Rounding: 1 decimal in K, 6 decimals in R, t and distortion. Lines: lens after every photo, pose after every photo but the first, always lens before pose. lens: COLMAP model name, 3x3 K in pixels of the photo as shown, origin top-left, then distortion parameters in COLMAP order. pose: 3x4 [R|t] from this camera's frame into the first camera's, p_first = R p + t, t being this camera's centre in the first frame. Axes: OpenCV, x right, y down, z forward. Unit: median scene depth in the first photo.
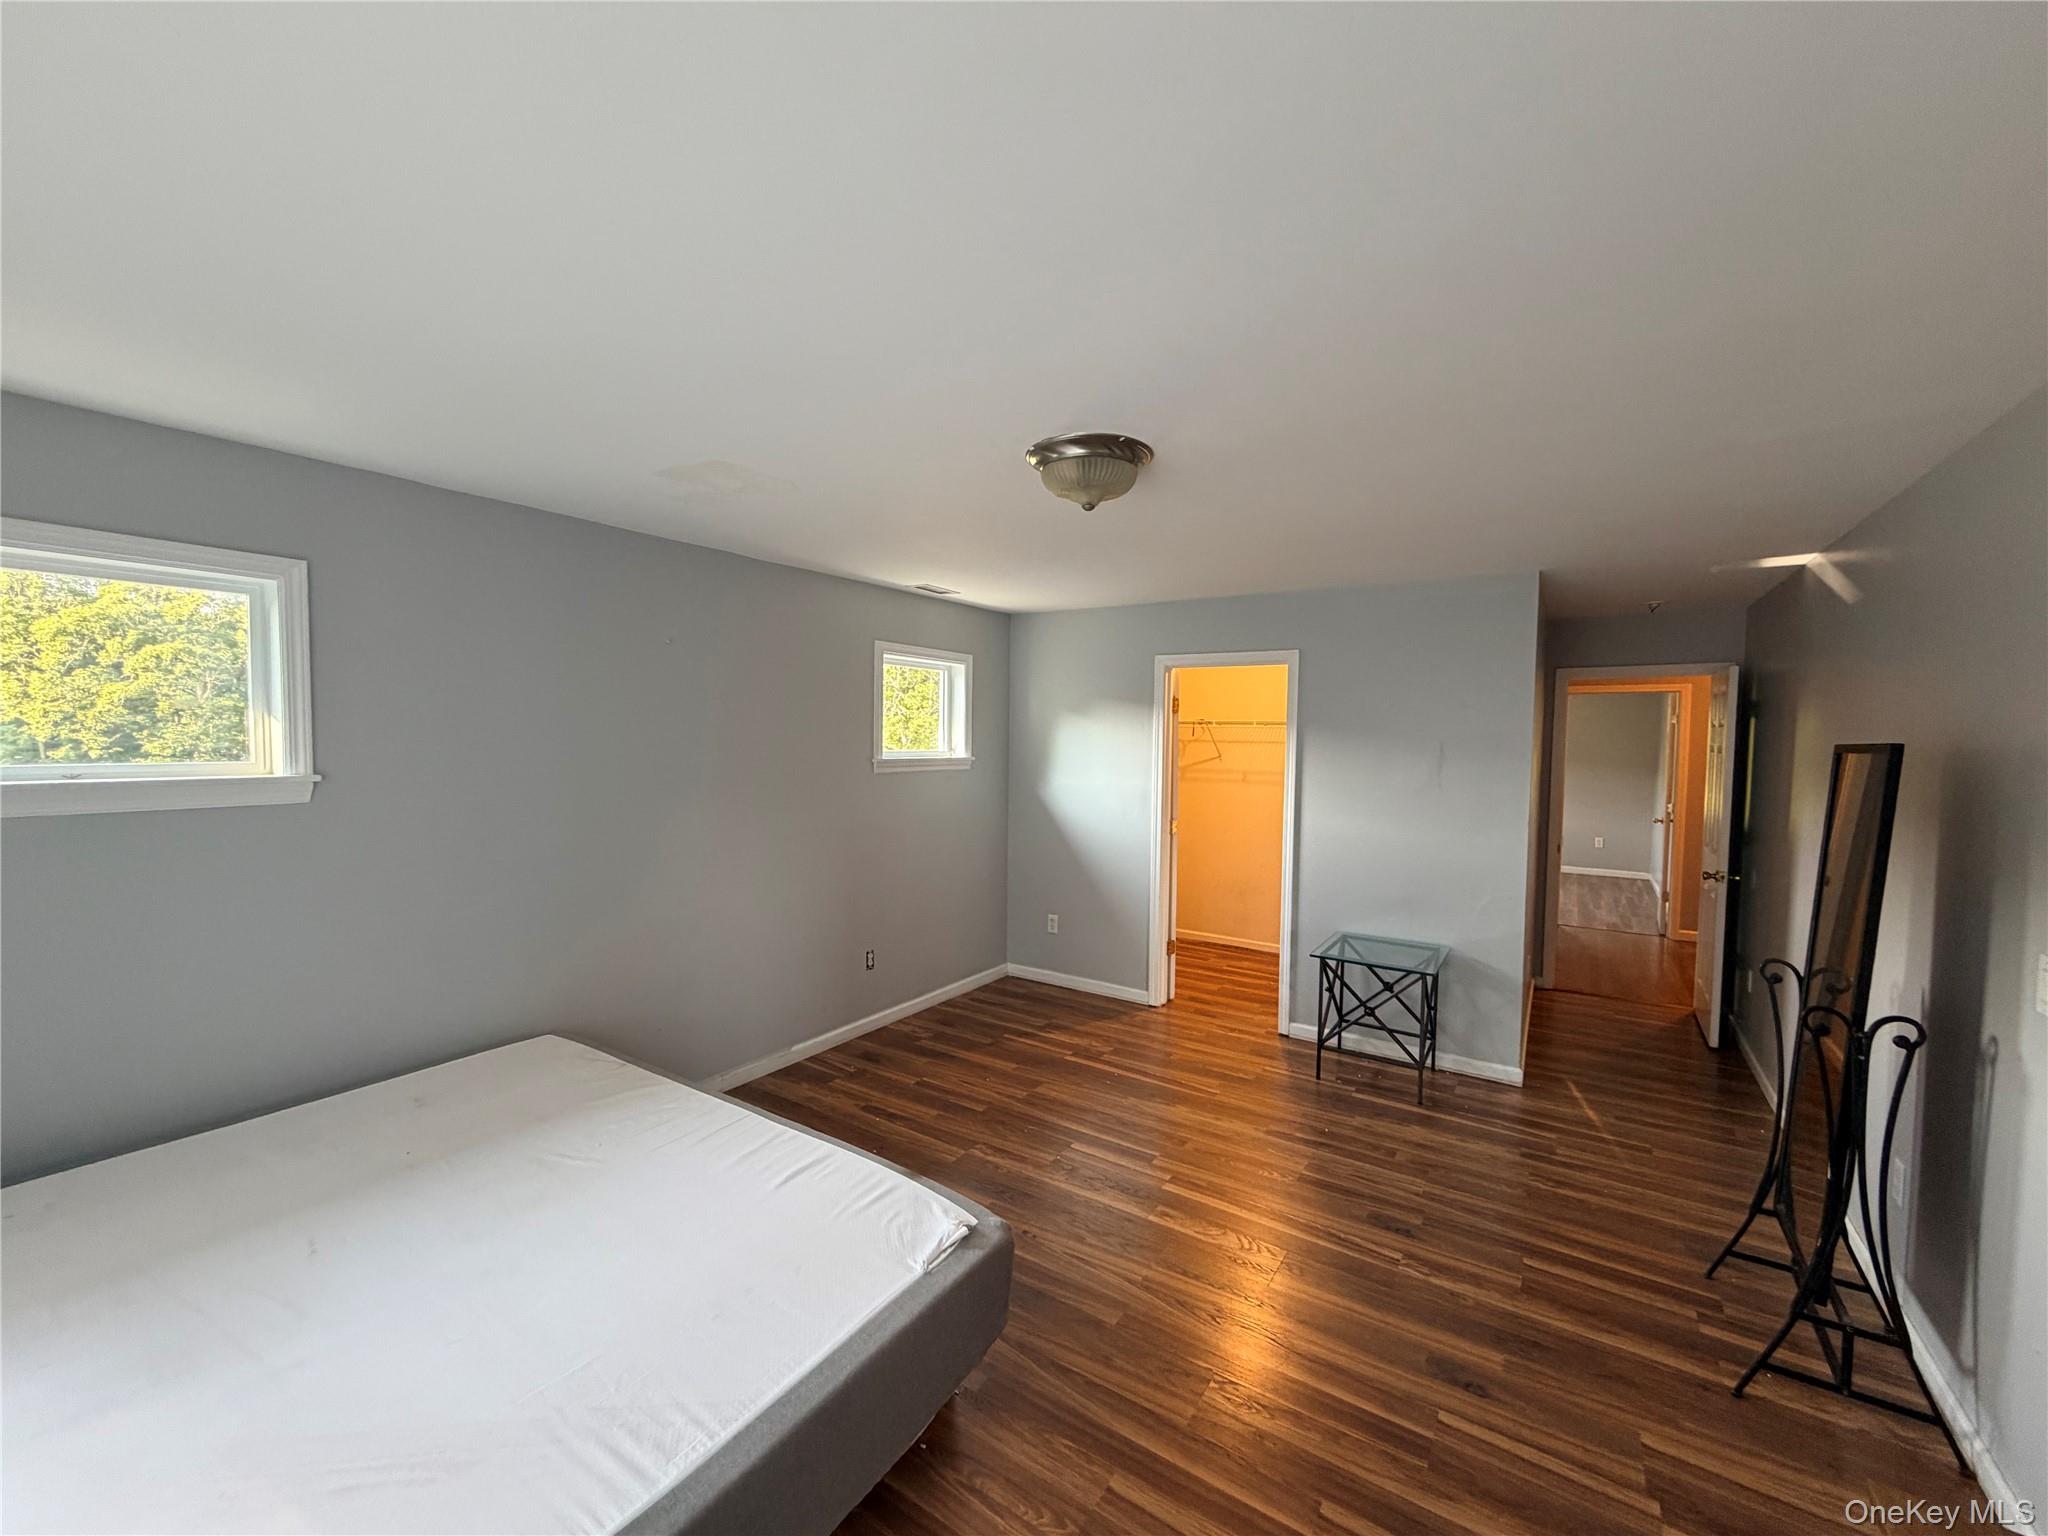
lens RADIAL K [[813.8, 0, 1017.3], [0, 813.8, 771.3], [0, 0, 1]] dist [0.000962, 0.000005]
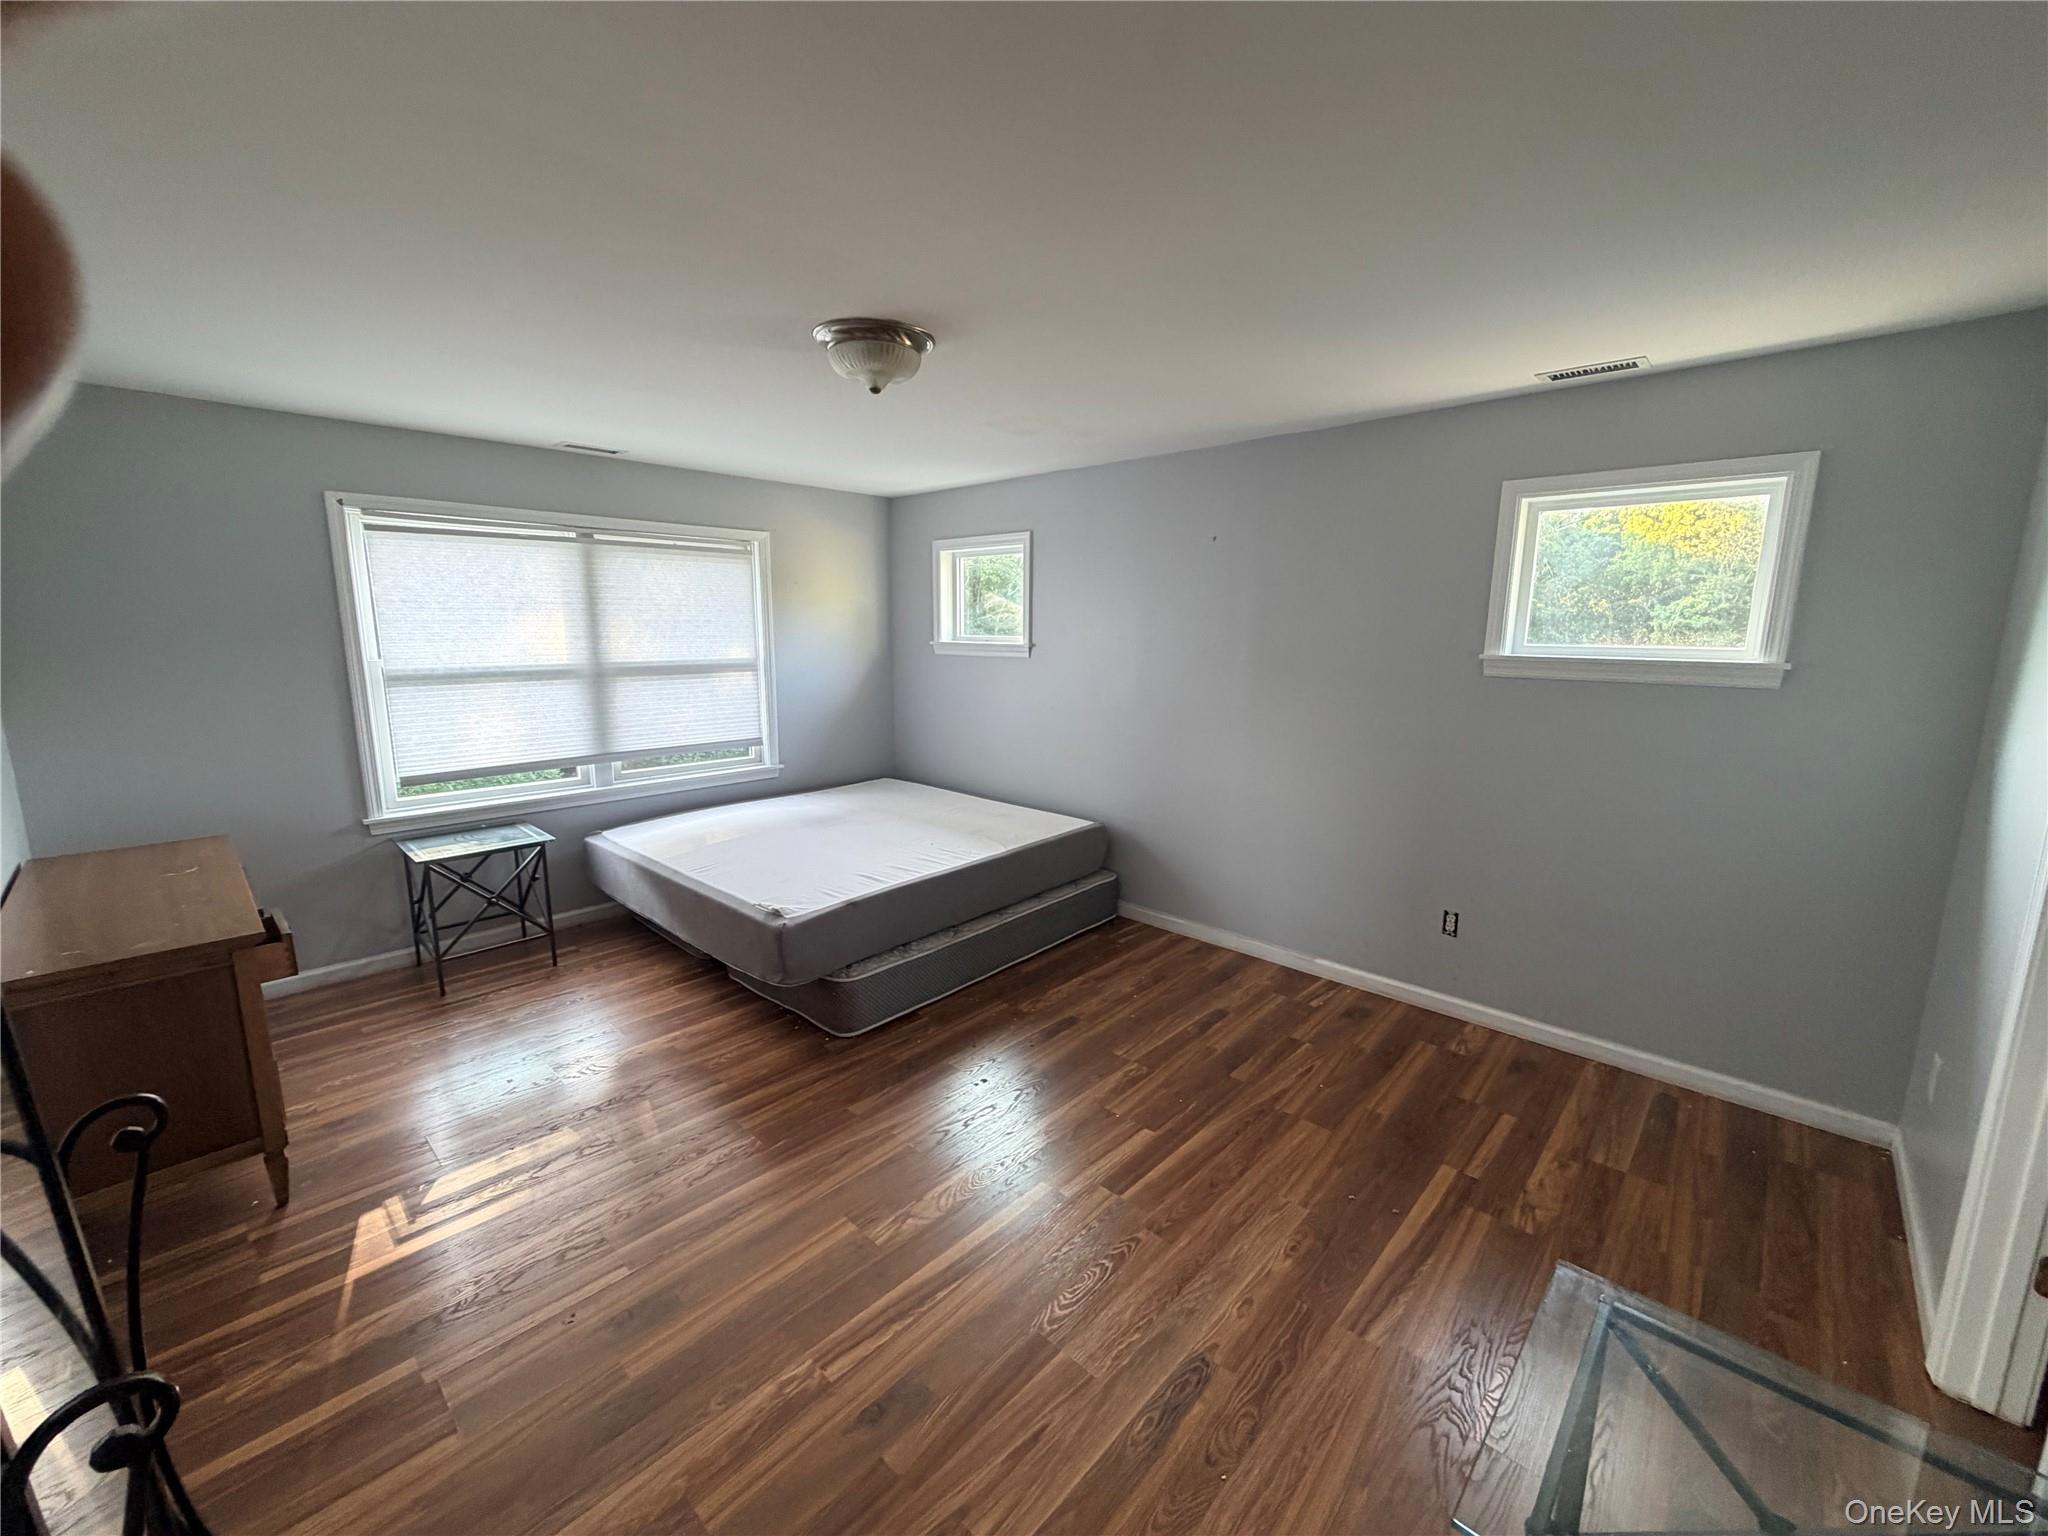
lens RADIAL K [[813.8, 0, 1017.3], [0, 813.8, 771.3], [0, 0, 1]] dist [0.000962, 0.000005]
pose [[-0.152104, 0.163998, -0.974664, 0.726673], [-0.057373, 0.983010, 0.174356, -0.019110], [0.986698, 0.082440, -0.140111, 0.855987]]
